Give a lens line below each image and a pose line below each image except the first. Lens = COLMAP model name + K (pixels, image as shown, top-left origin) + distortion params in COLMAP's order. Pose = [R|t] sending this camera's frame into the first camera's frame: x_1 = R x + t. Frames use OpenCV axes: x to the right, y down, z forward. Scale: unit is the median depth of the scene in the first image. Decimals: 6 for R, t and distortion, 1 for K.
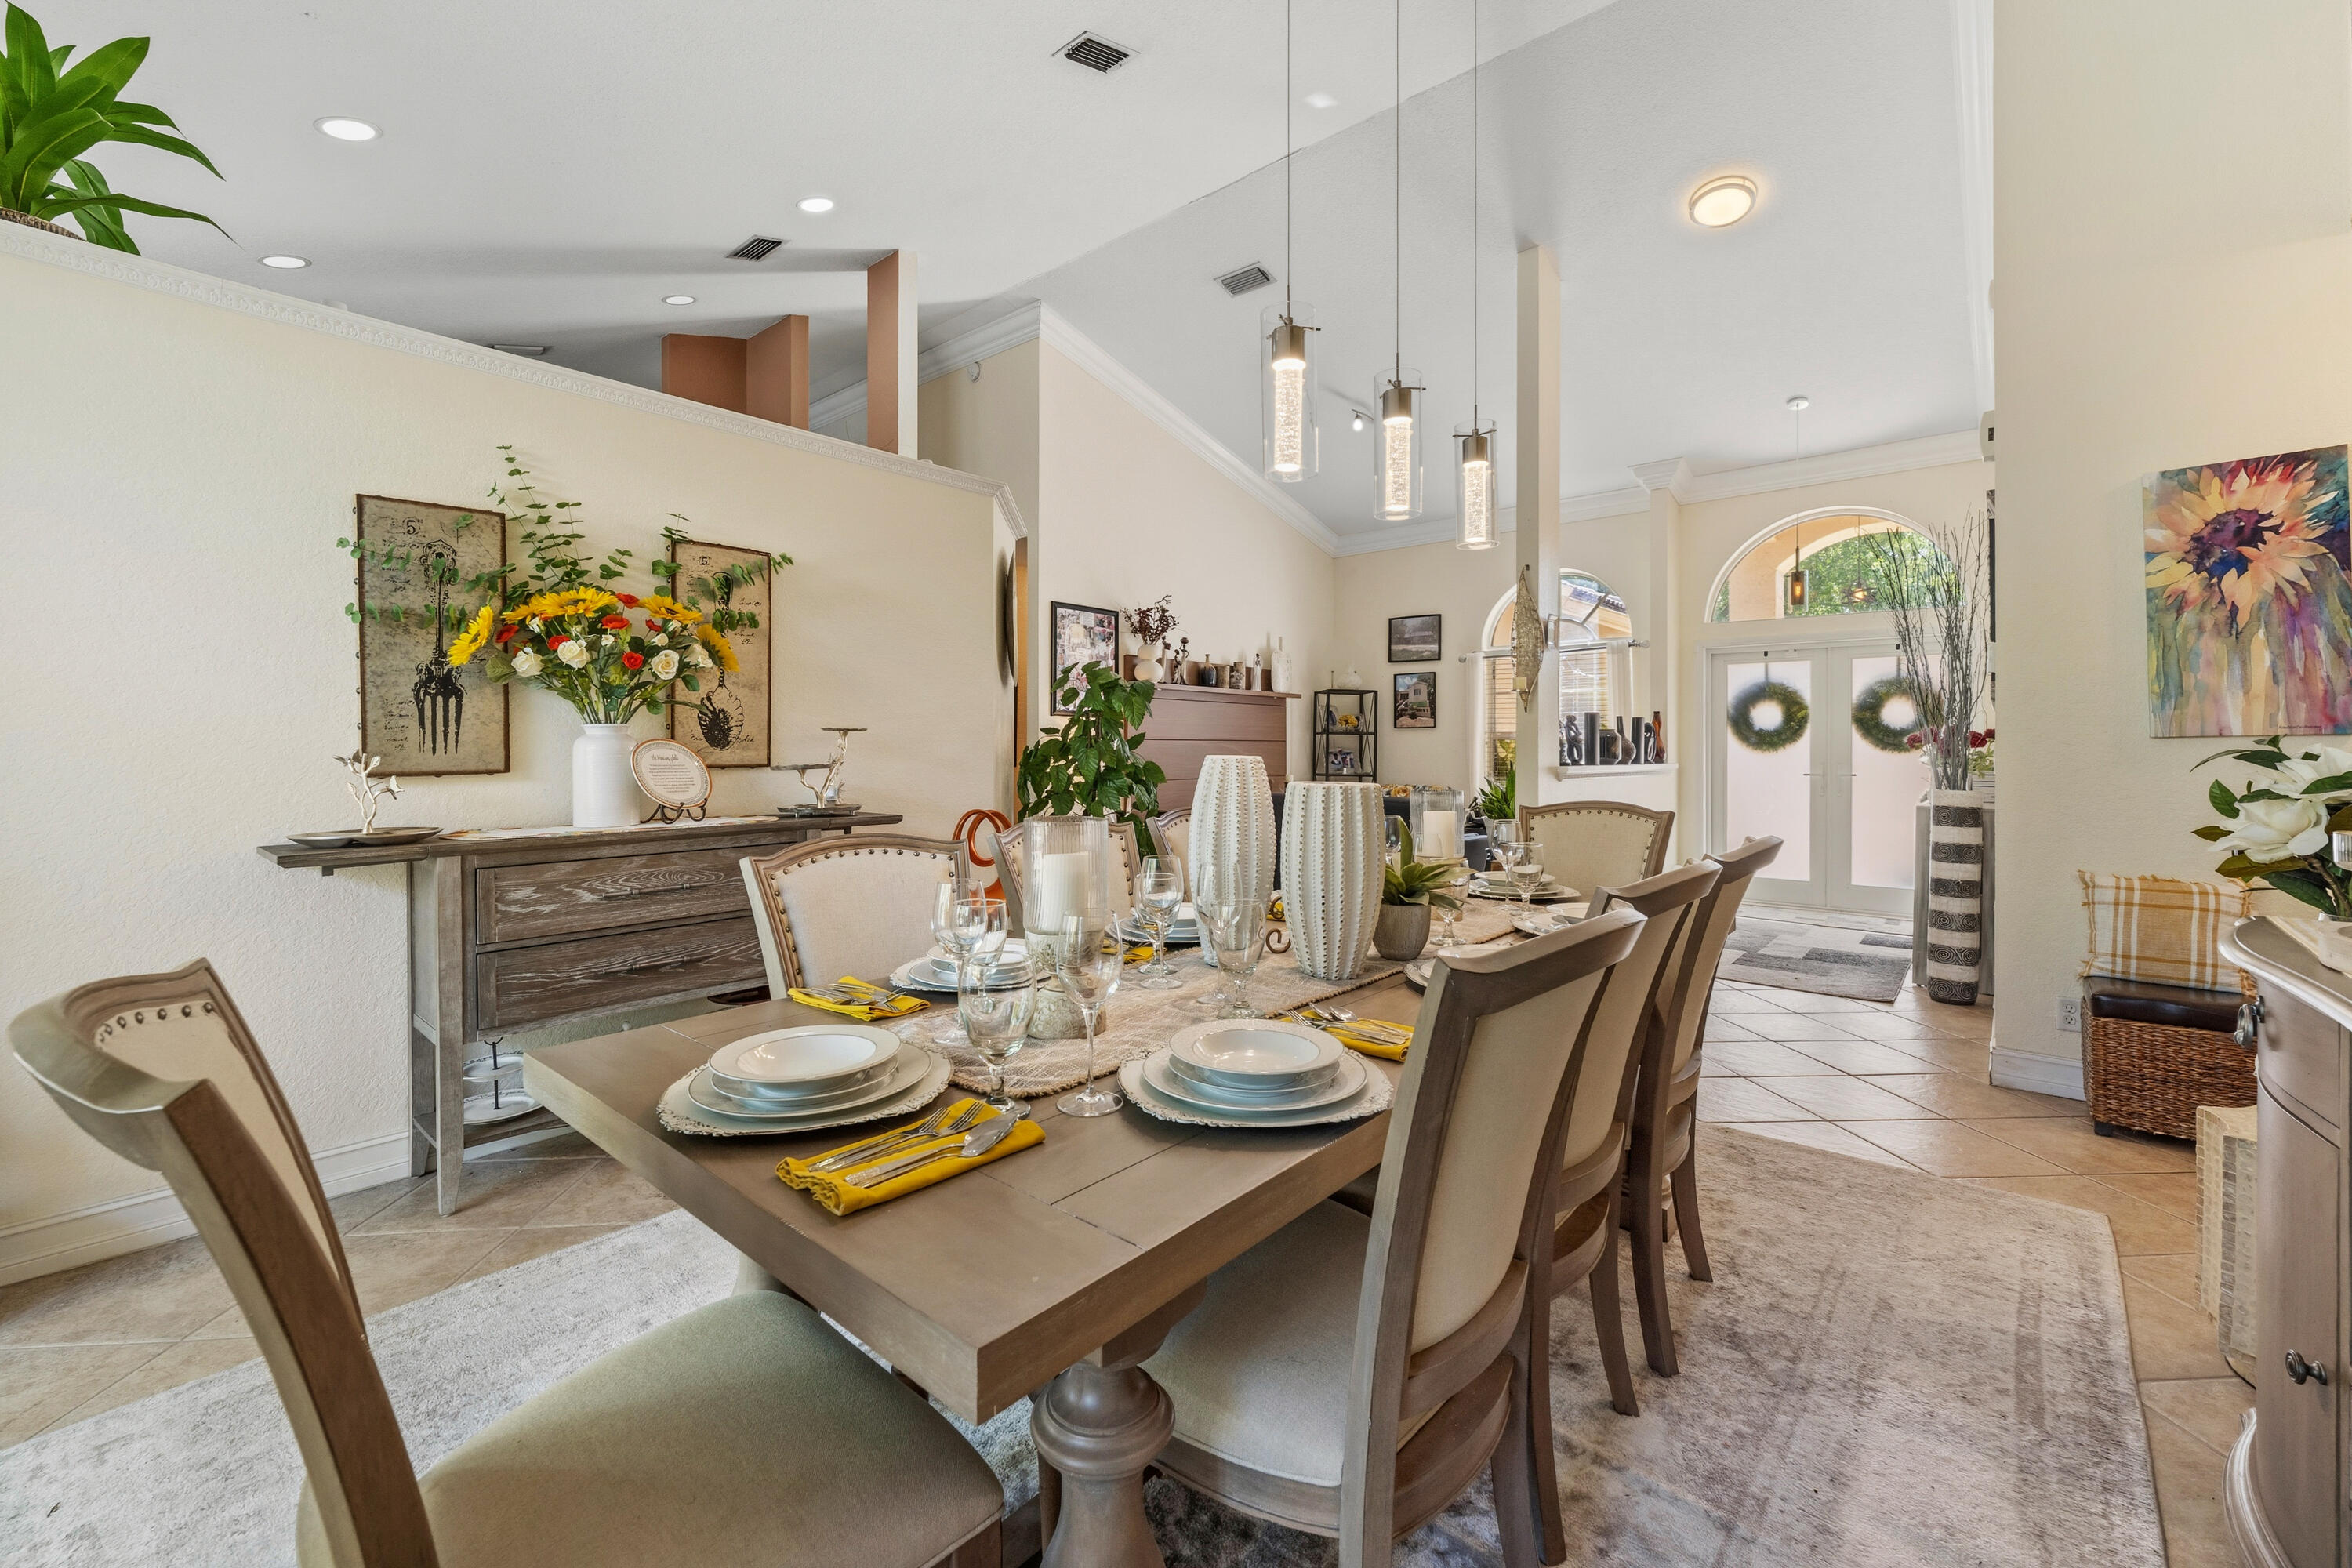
lens RADIAL K [[963.2, 0, 1173.9], [0, 963.2, 749.8], [0, 0, 1]] dist [0.003675, -0.002098]
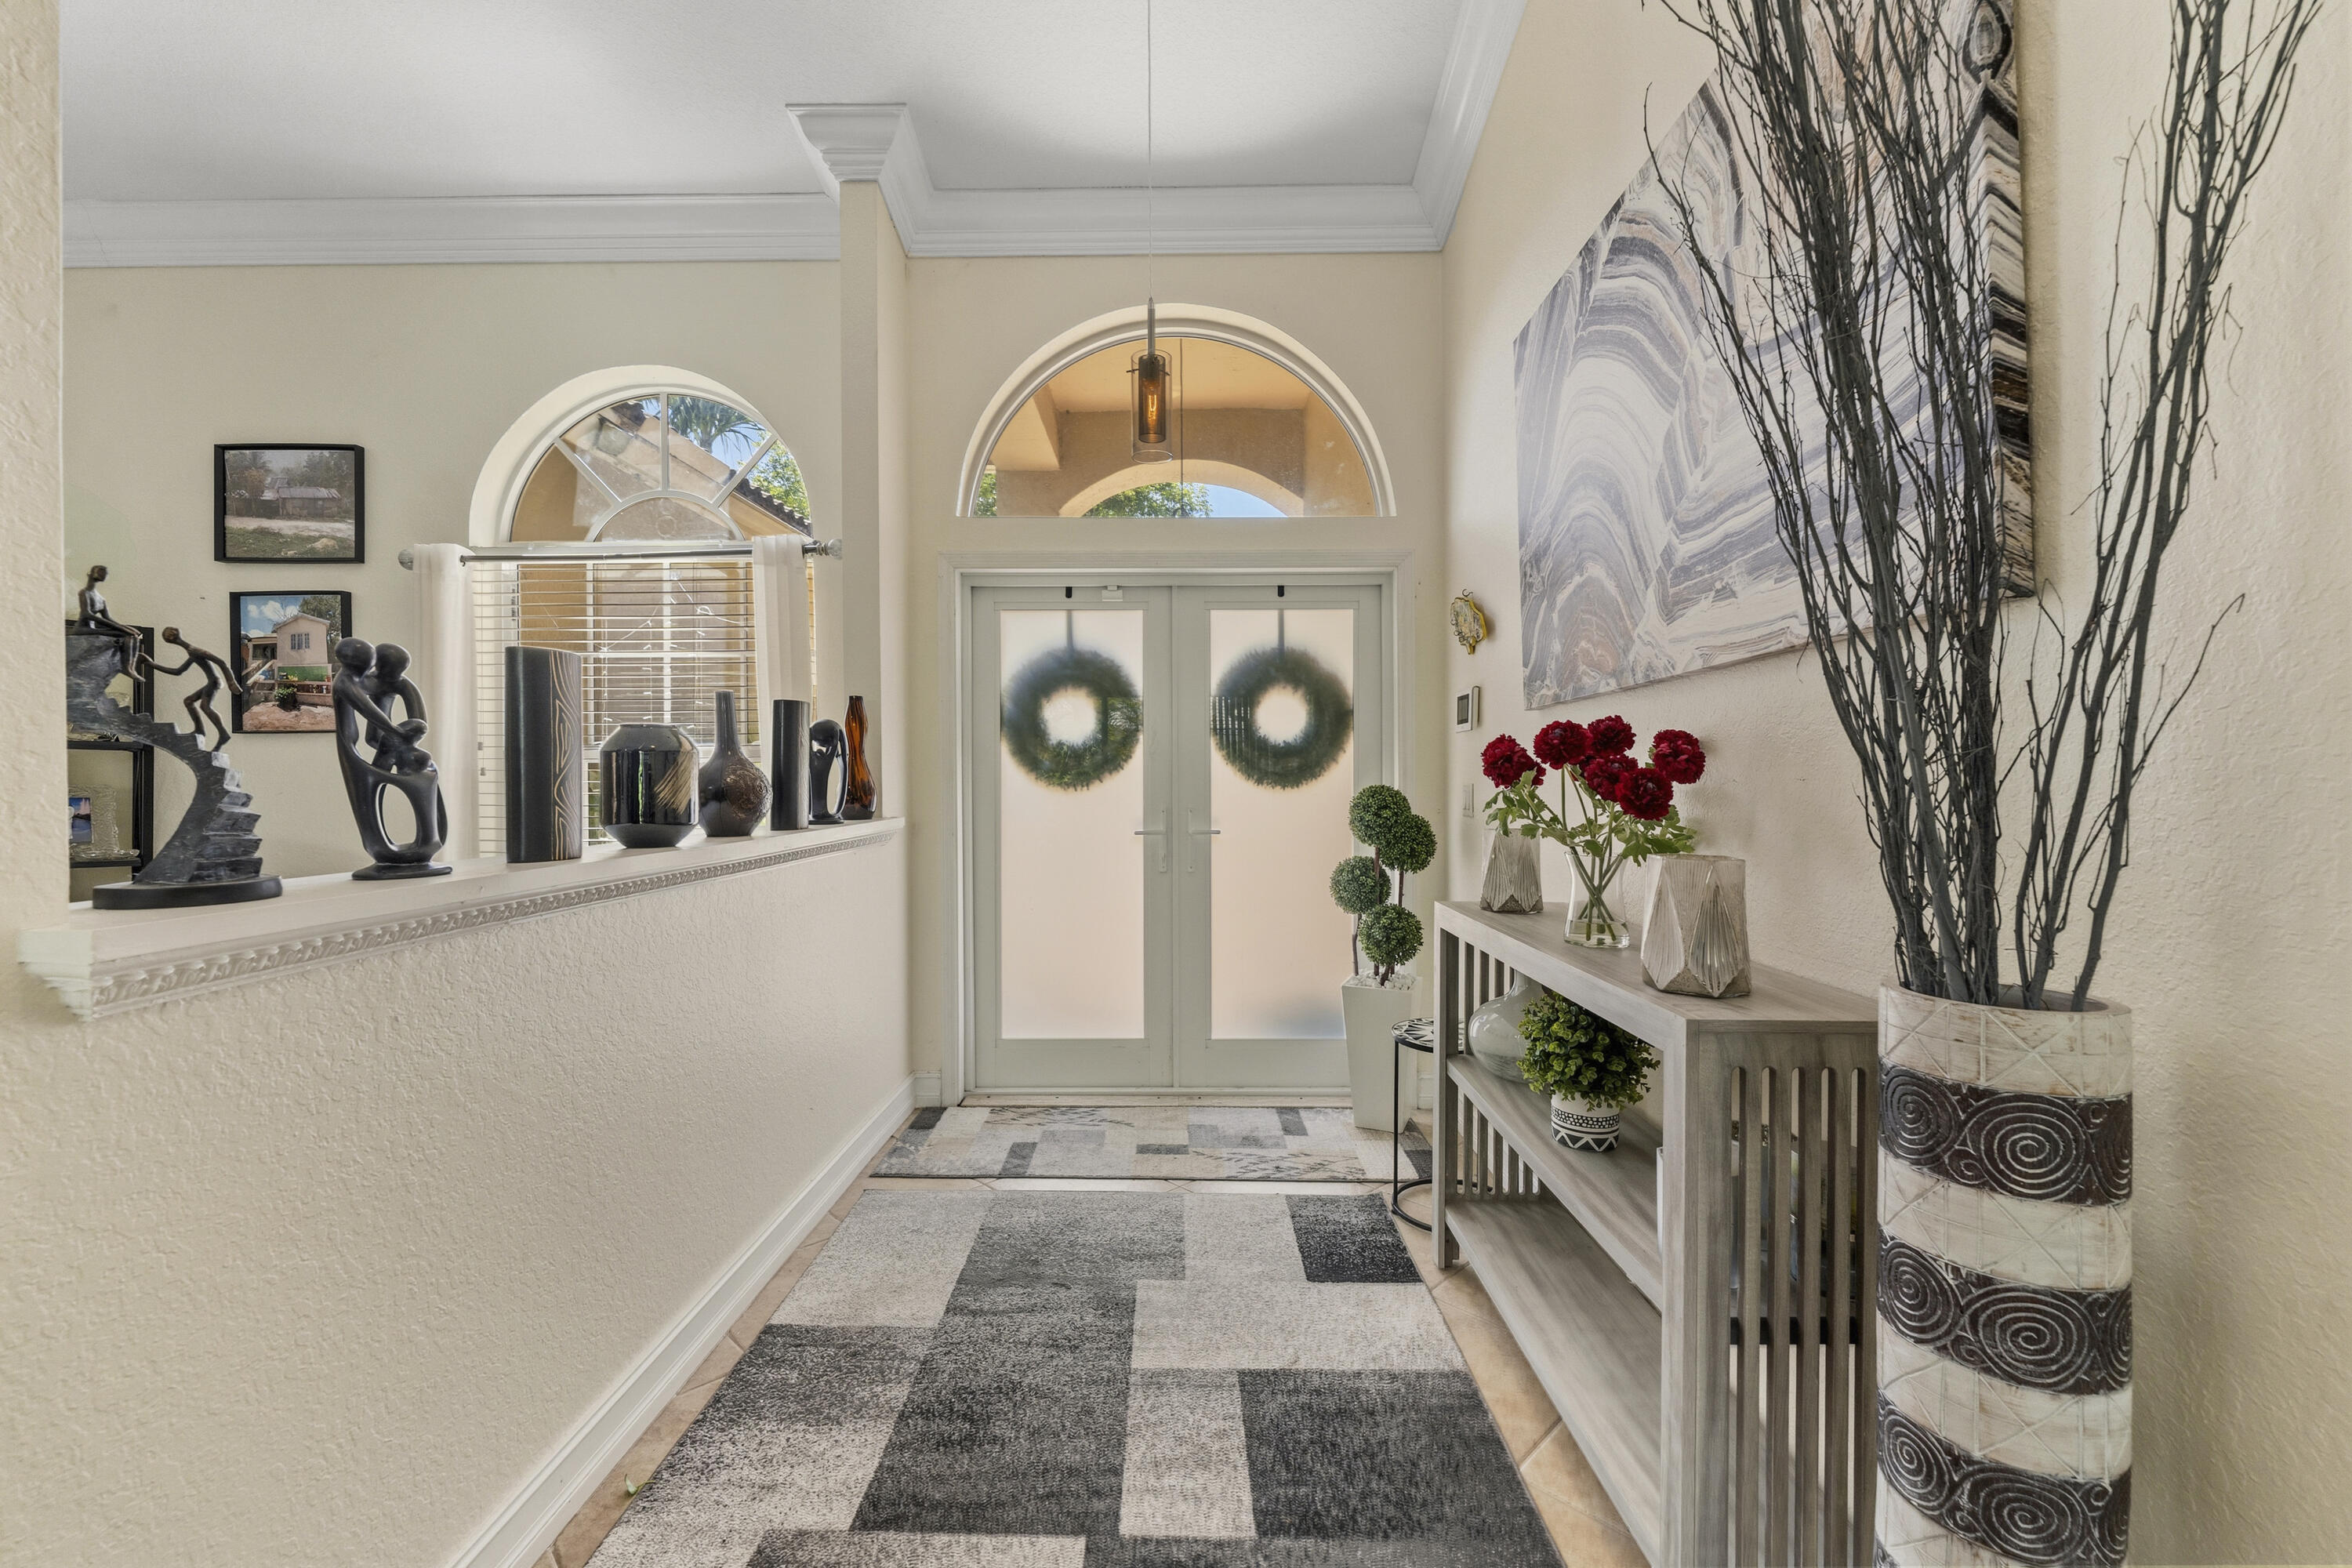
lens RADIAL K [[963.2, 0, 1185.8], [0, 963.2, 767.8], [0, 0, 1]] dist [0.003675, -0.002098]
pose [[0.756683, 0.000366, 0.653781, 0.333868], [0.006045, 0.999953, -0.007556, -0.004623], [-0.653753, 0.009669, 0.756646, 0.584408]]
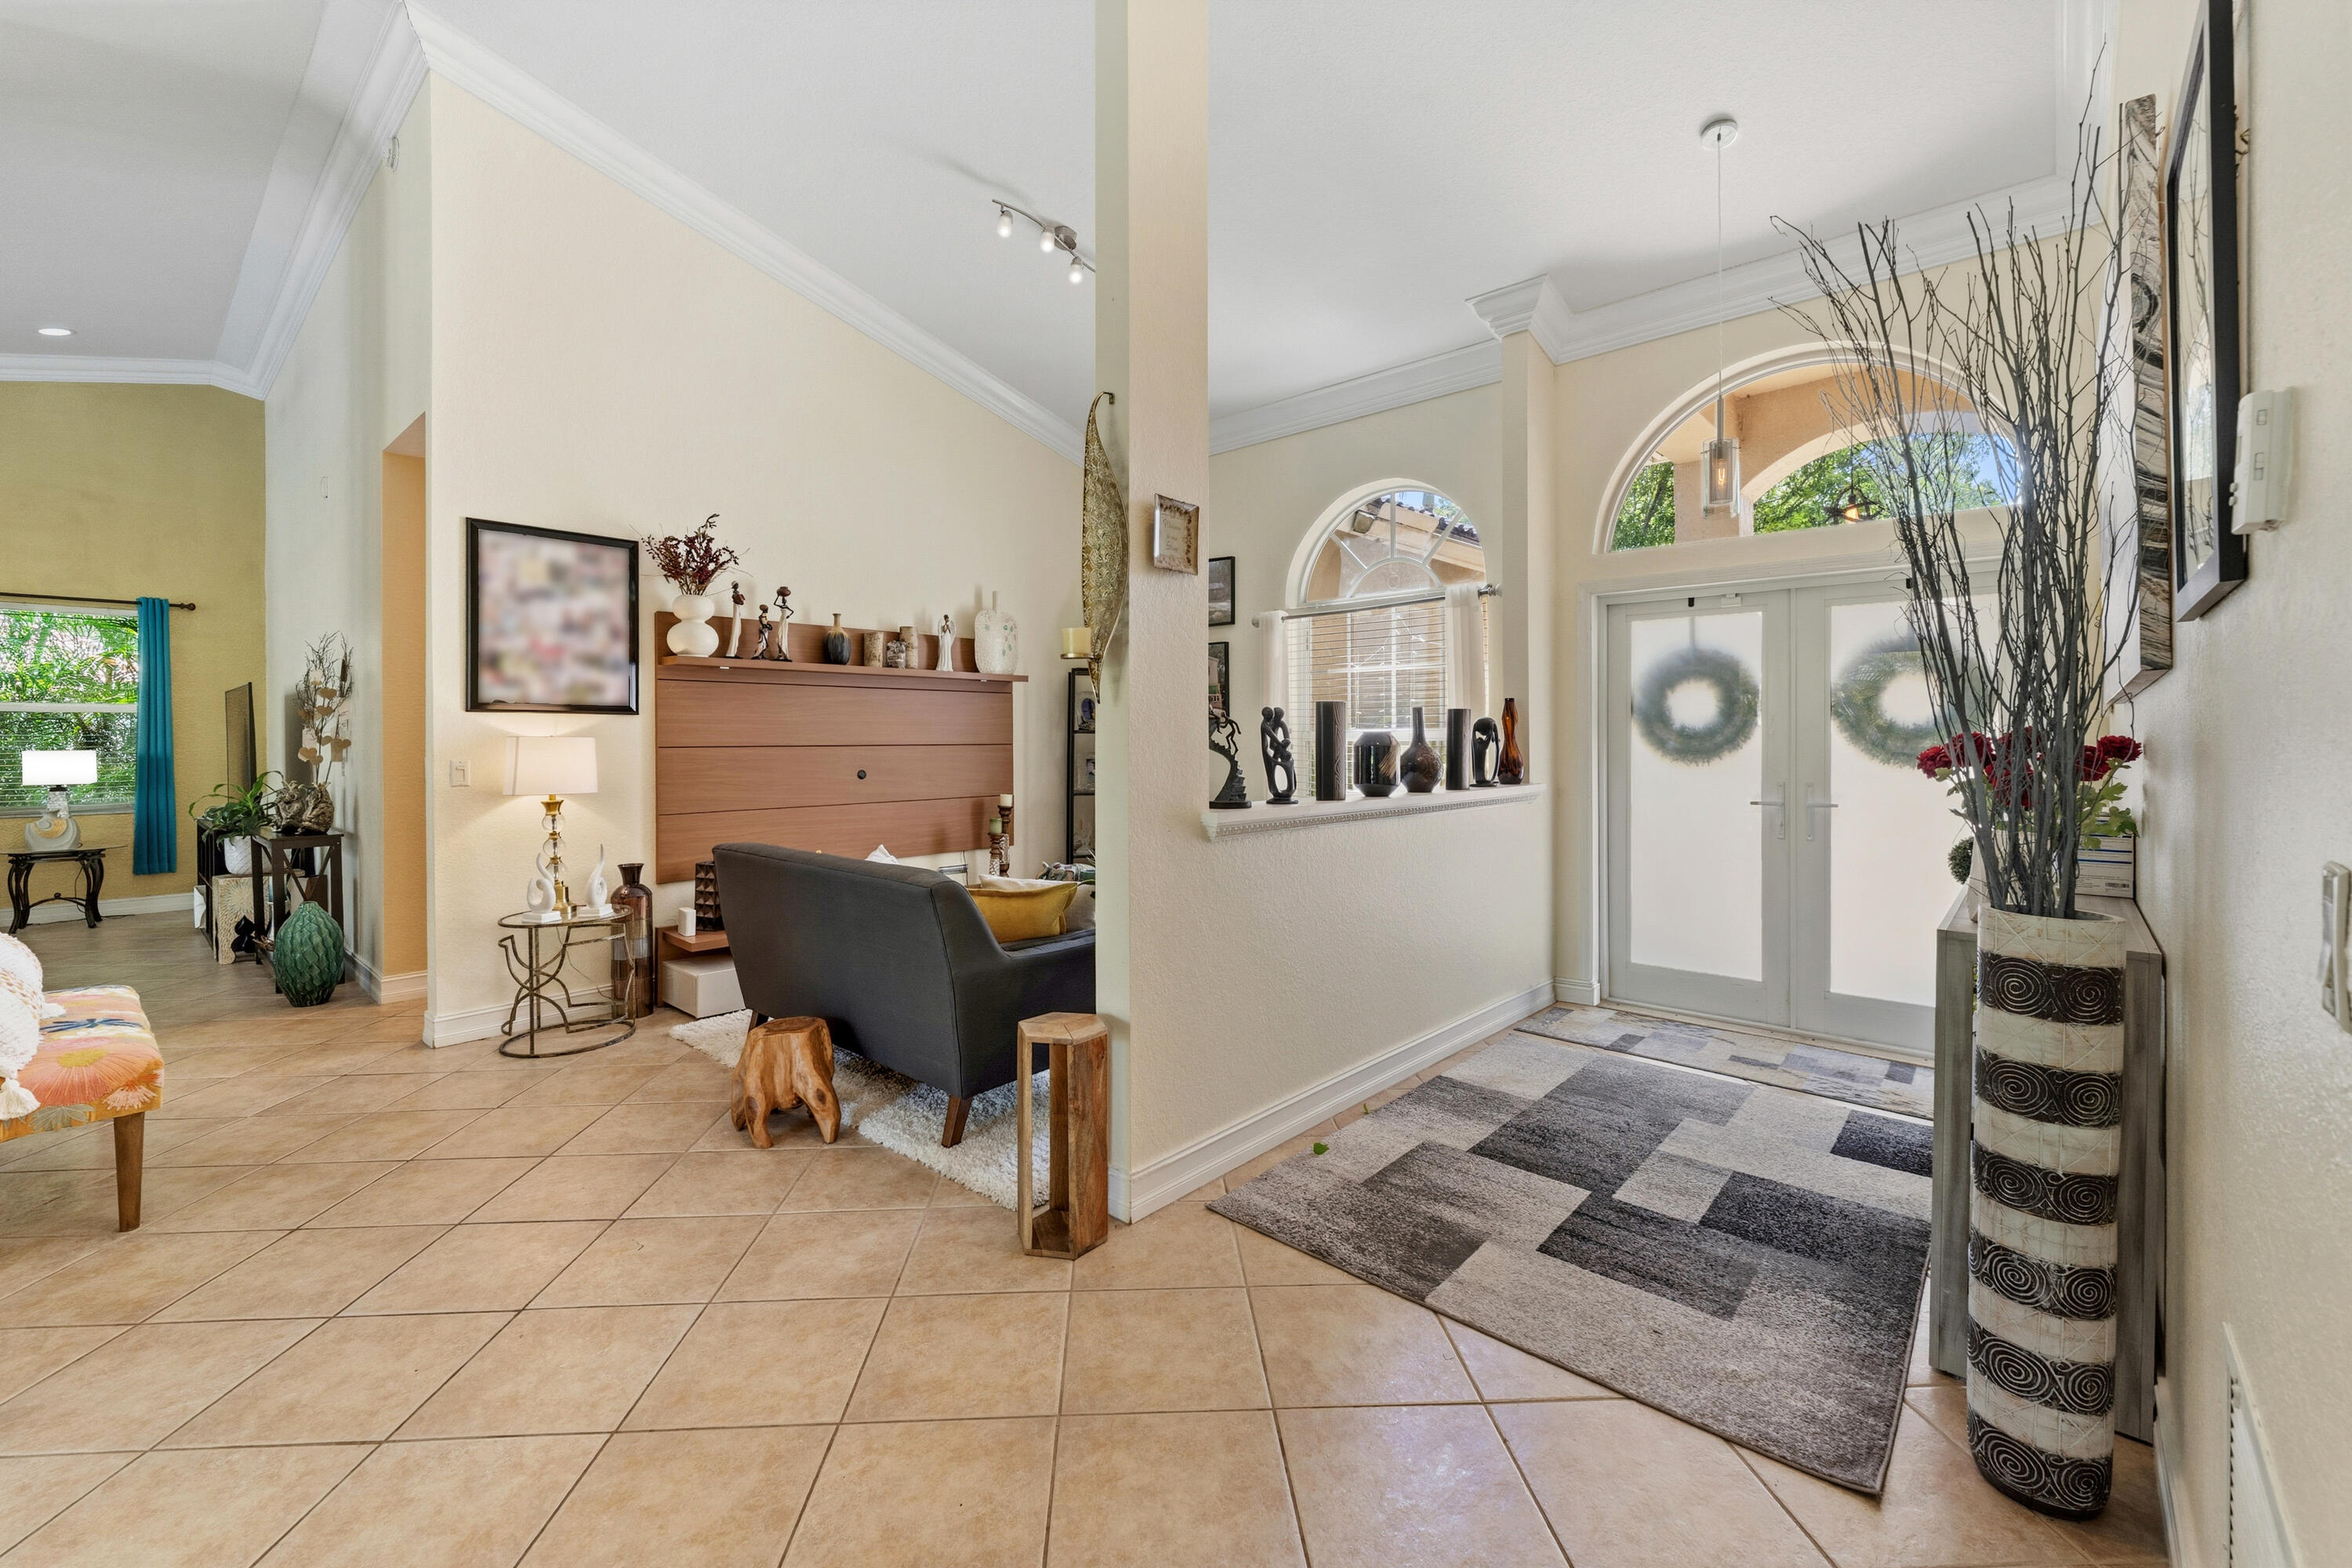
lens RADIAL K [[963.2, 0, 1172.0], [0, 963.2, 735.6], [0, 0, 1]] dist [0.003675, -0.002098]
pose [[0.999746, -0.003120, -0.022301, 0.301894], [0.003063, 0.999992, -0.002608, -0.015611], [0.022309, 0.002539, 0.999748, 0.387945]]
